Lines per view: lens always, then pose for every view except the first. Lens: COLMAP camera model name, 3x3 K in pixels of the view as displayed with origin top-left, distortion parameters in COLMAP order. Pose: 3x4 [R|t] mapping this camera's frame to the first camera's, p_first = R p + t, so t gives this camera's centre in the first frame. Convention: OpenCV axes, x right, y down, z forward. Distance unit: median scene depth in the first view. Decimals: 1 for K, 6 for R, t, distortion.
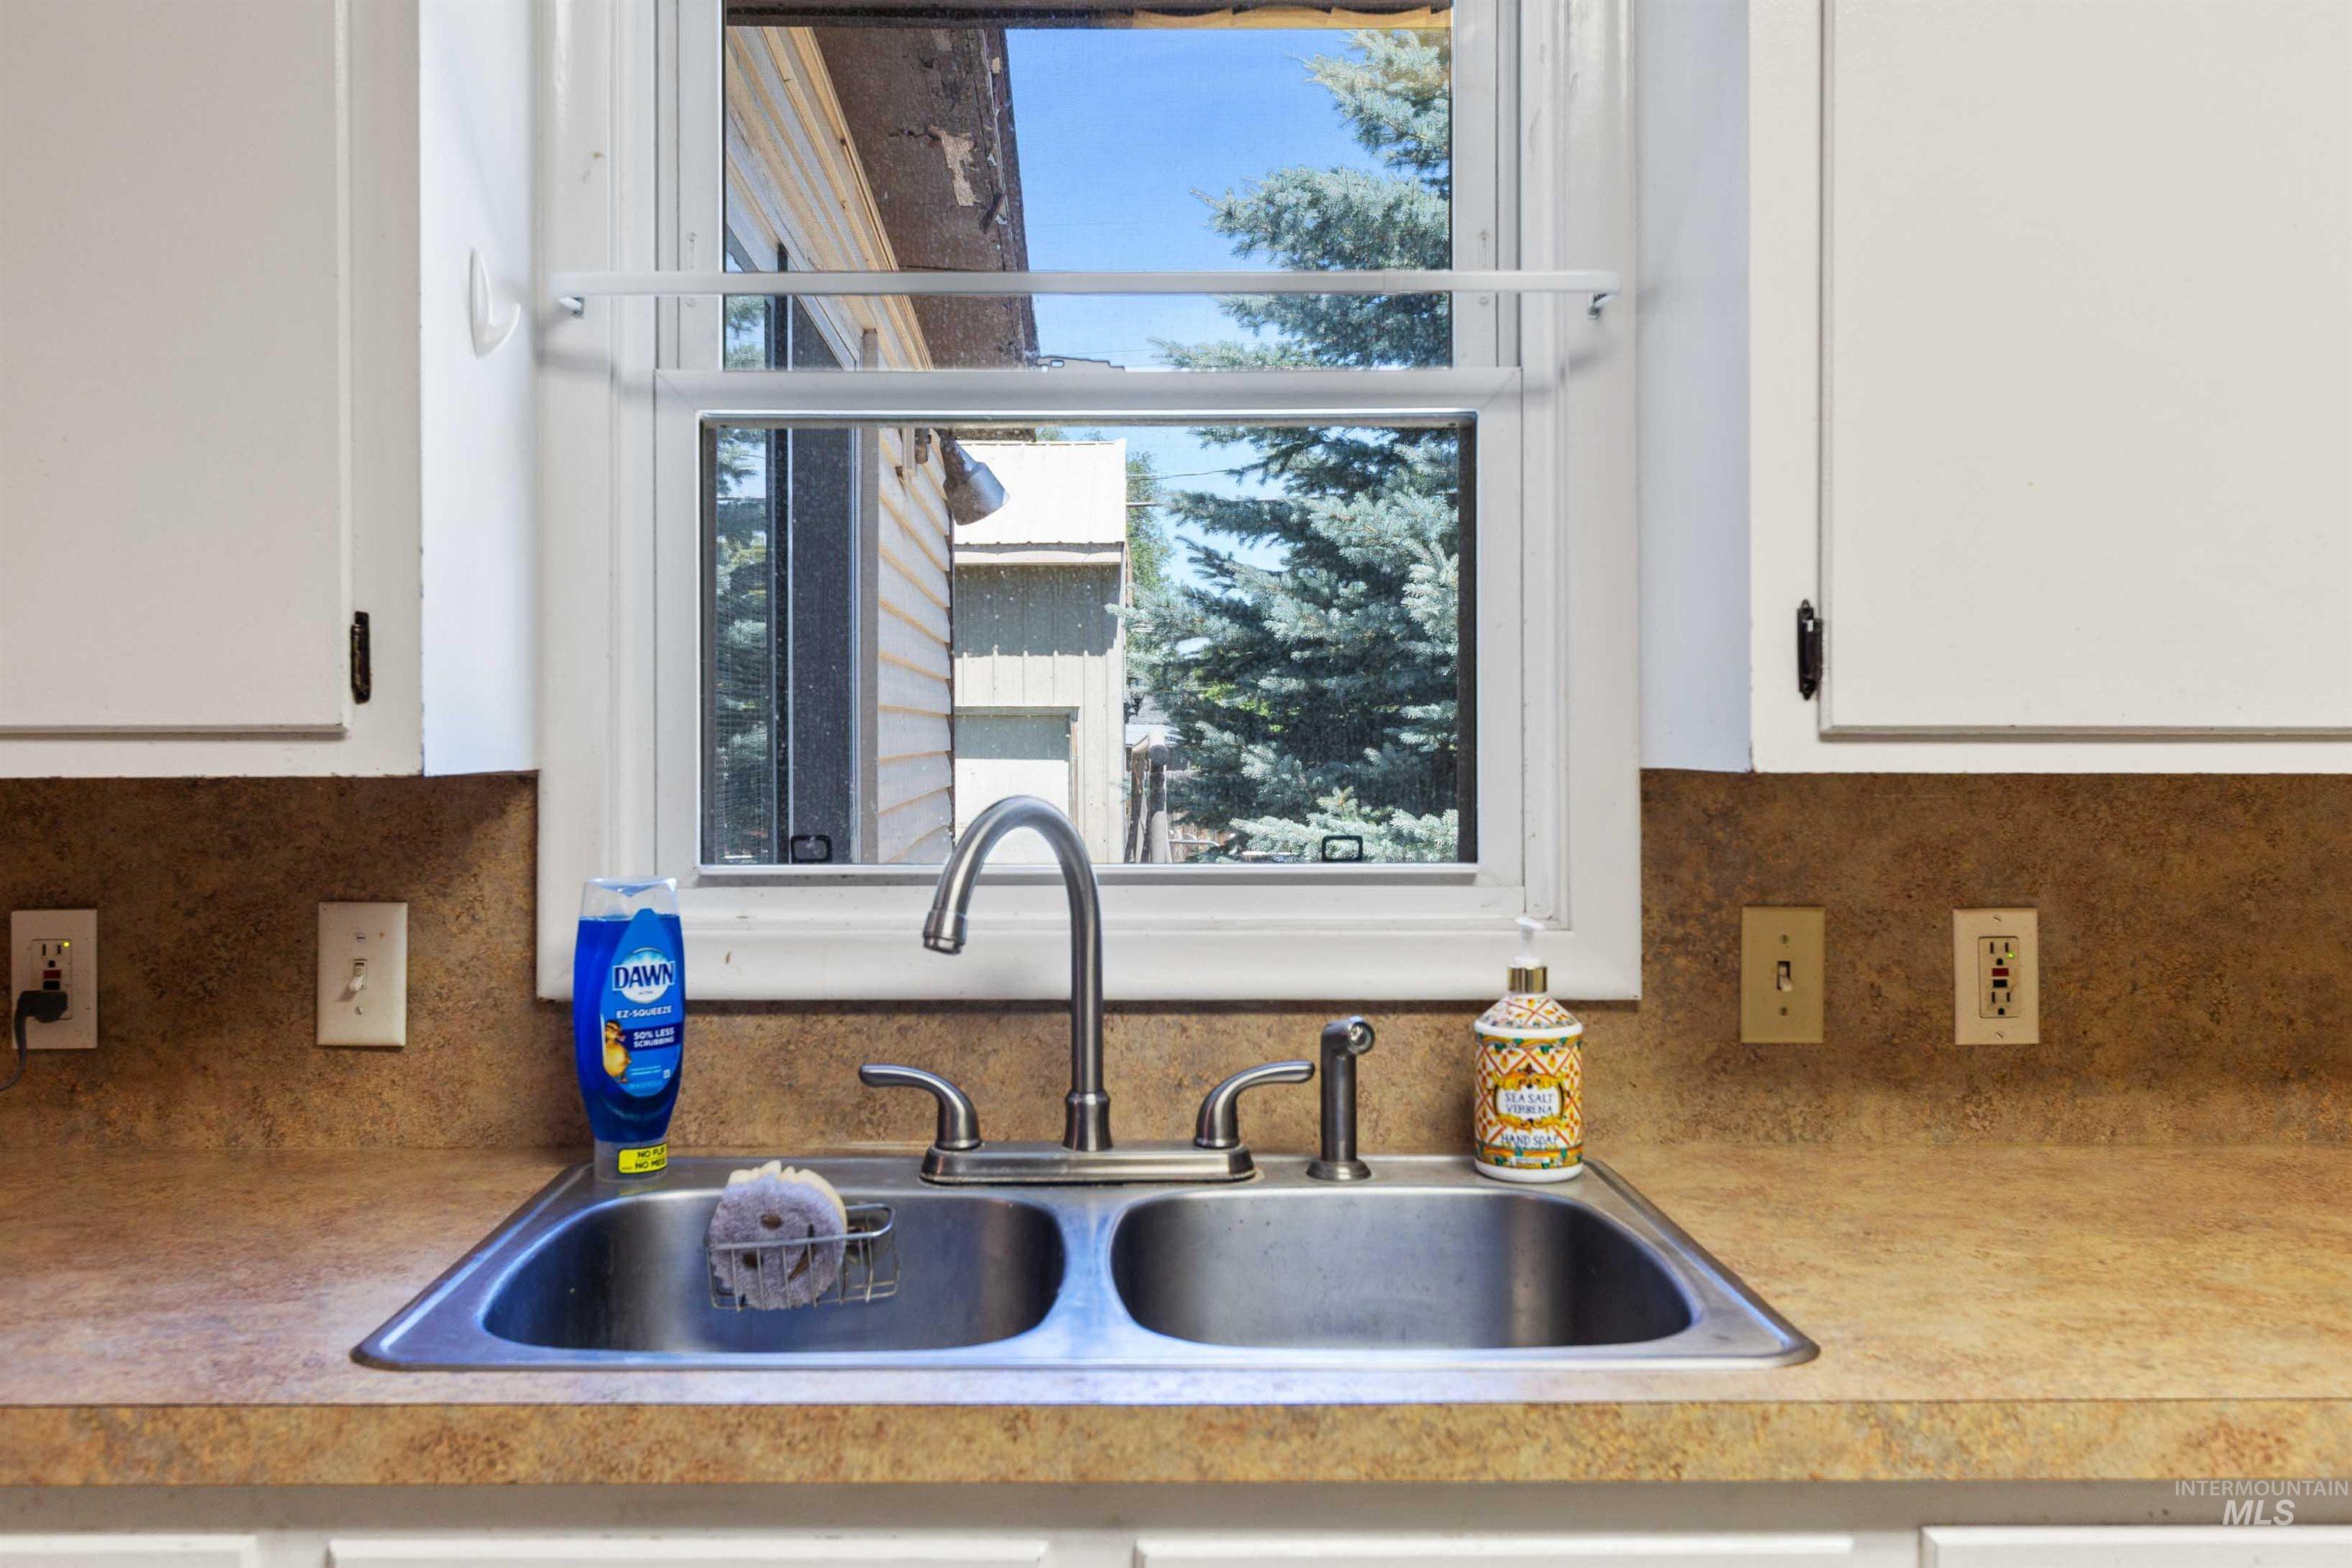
lens RADIAL K [[2034.1, 0, 1174.4], [0, 2034.1, 789.9], [0, 0, 1]] dist [-0.009125, -0.003270]
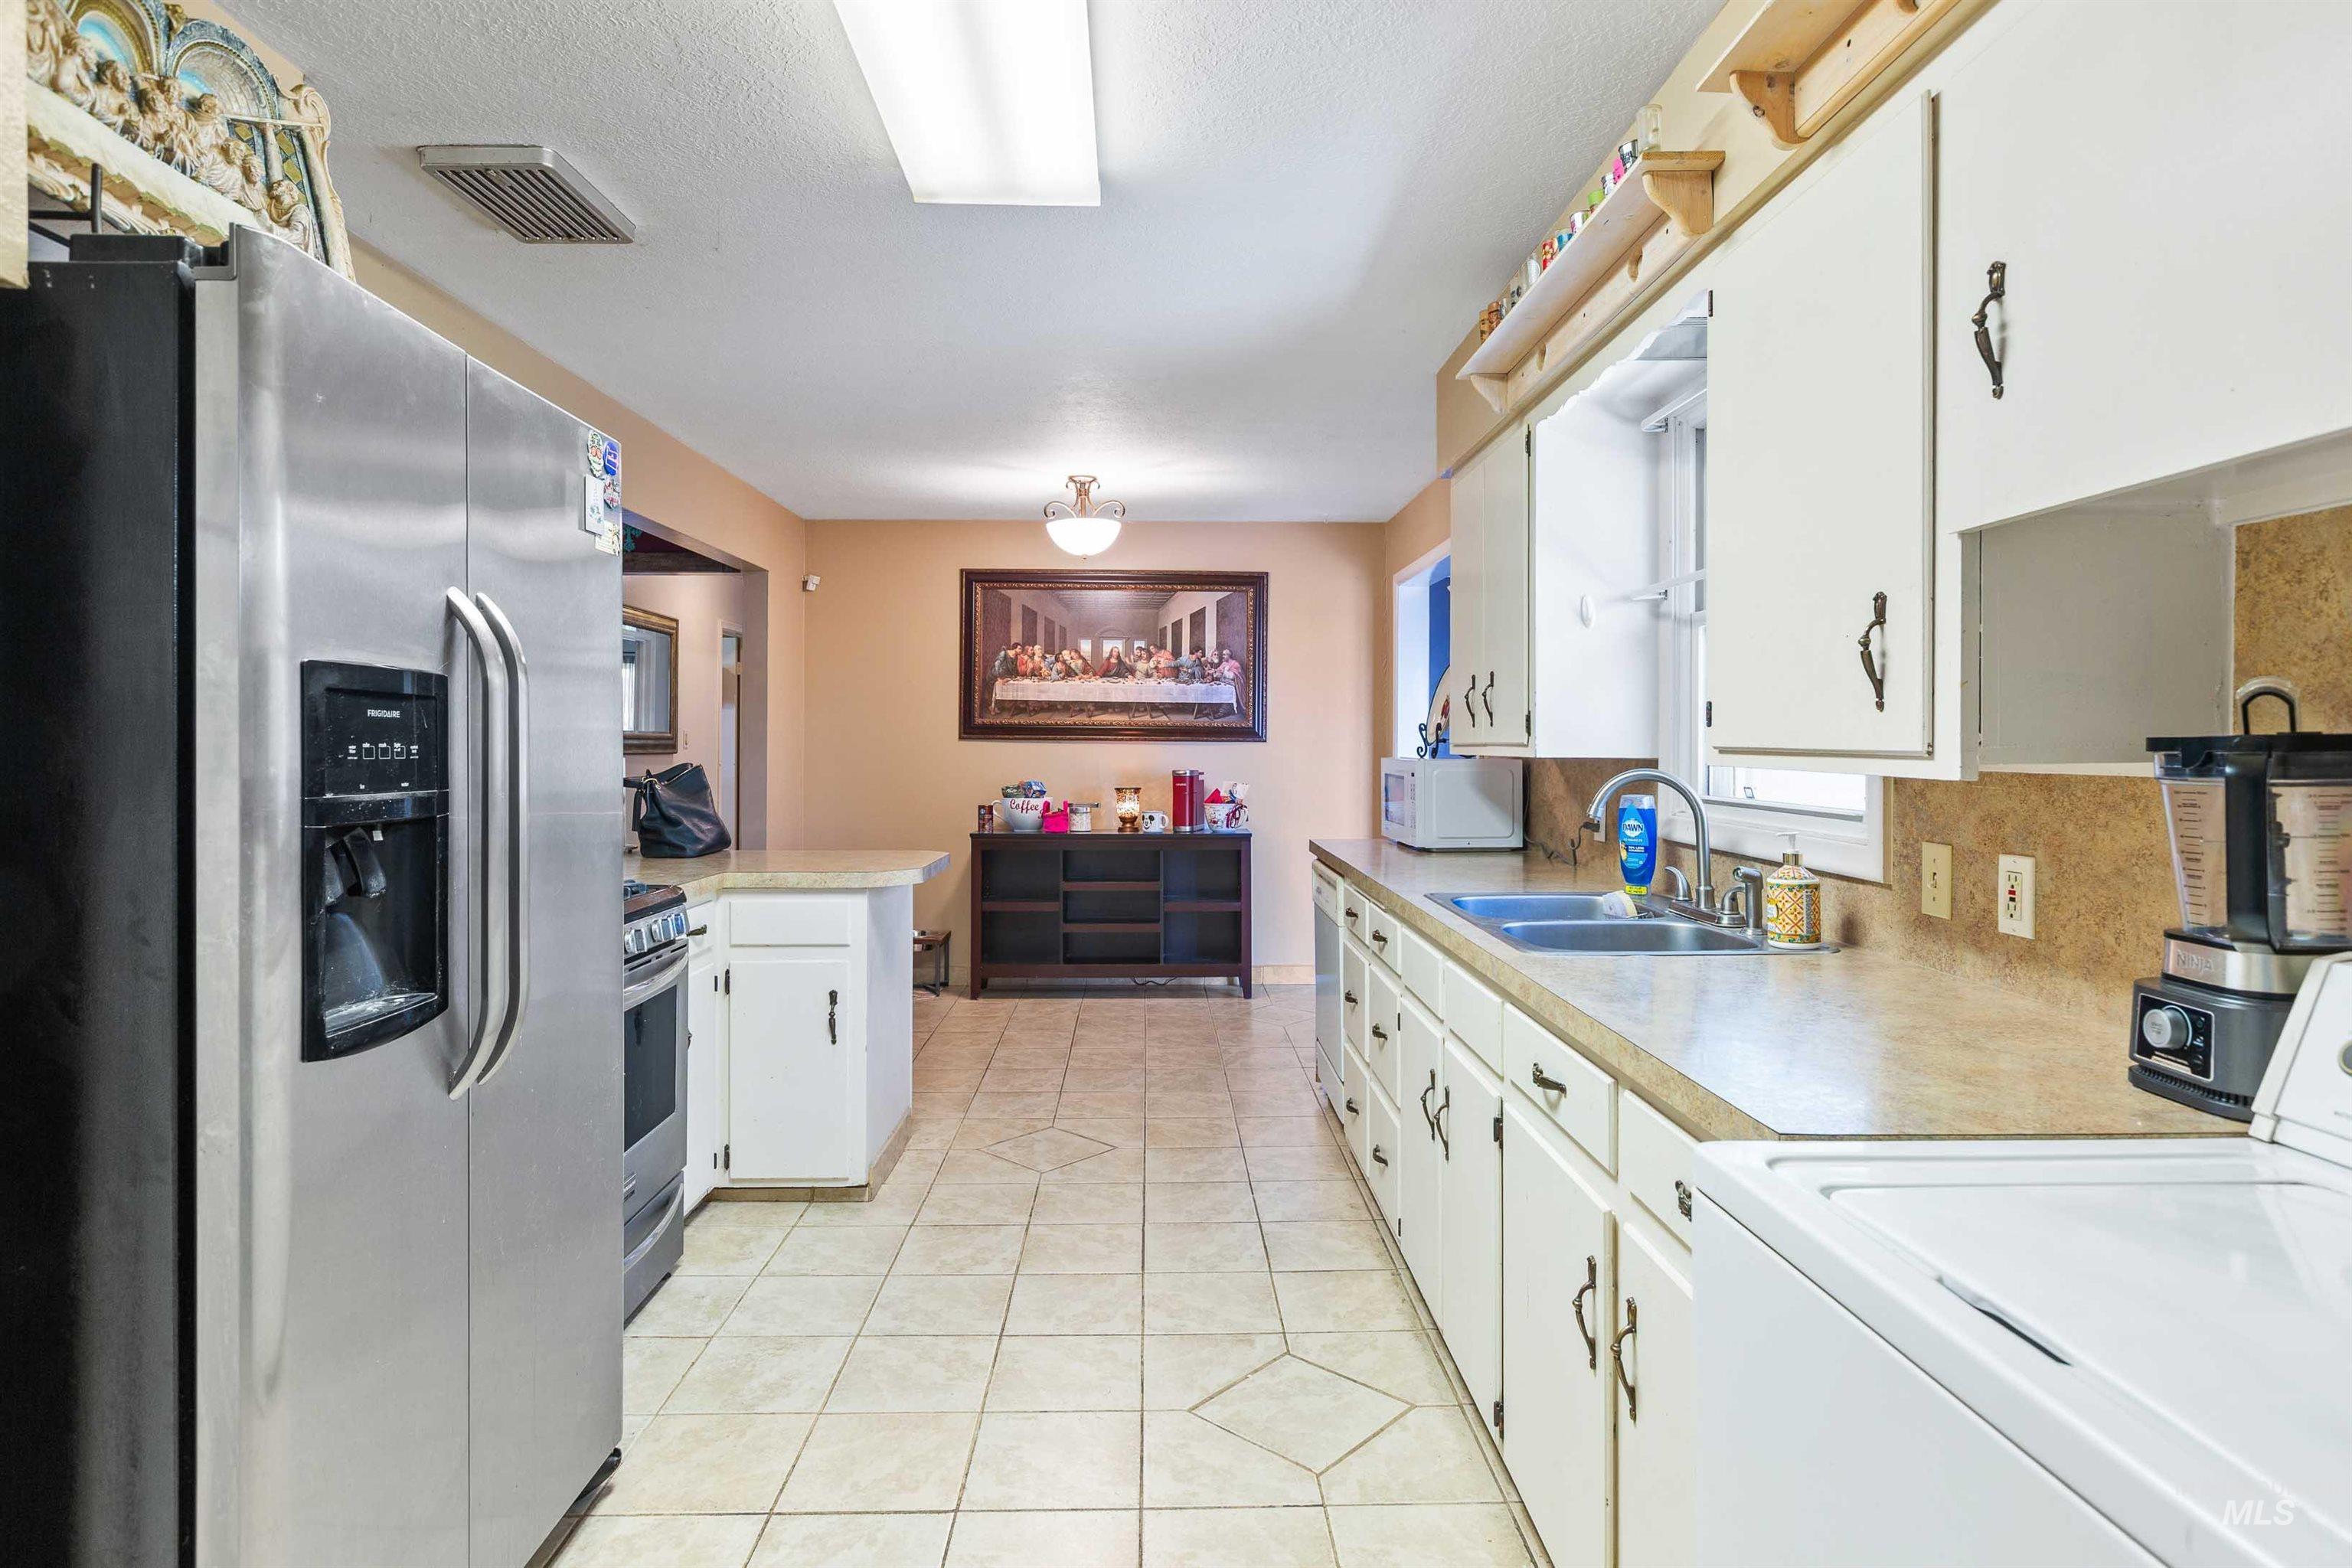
lens RADIAL K [[1277.9, 0, 1173.5], [0, 1277.9, 766.3], [0, 0, 1]] dist [-0.001714, 0.000685]
pose [[0.021139, 0.024879, -0.999467, 1.455593], [-0.029340, 0.999275, 0.024254, -0.021494], [0.999346, 0.028812, 0.021854, 0.268235]]
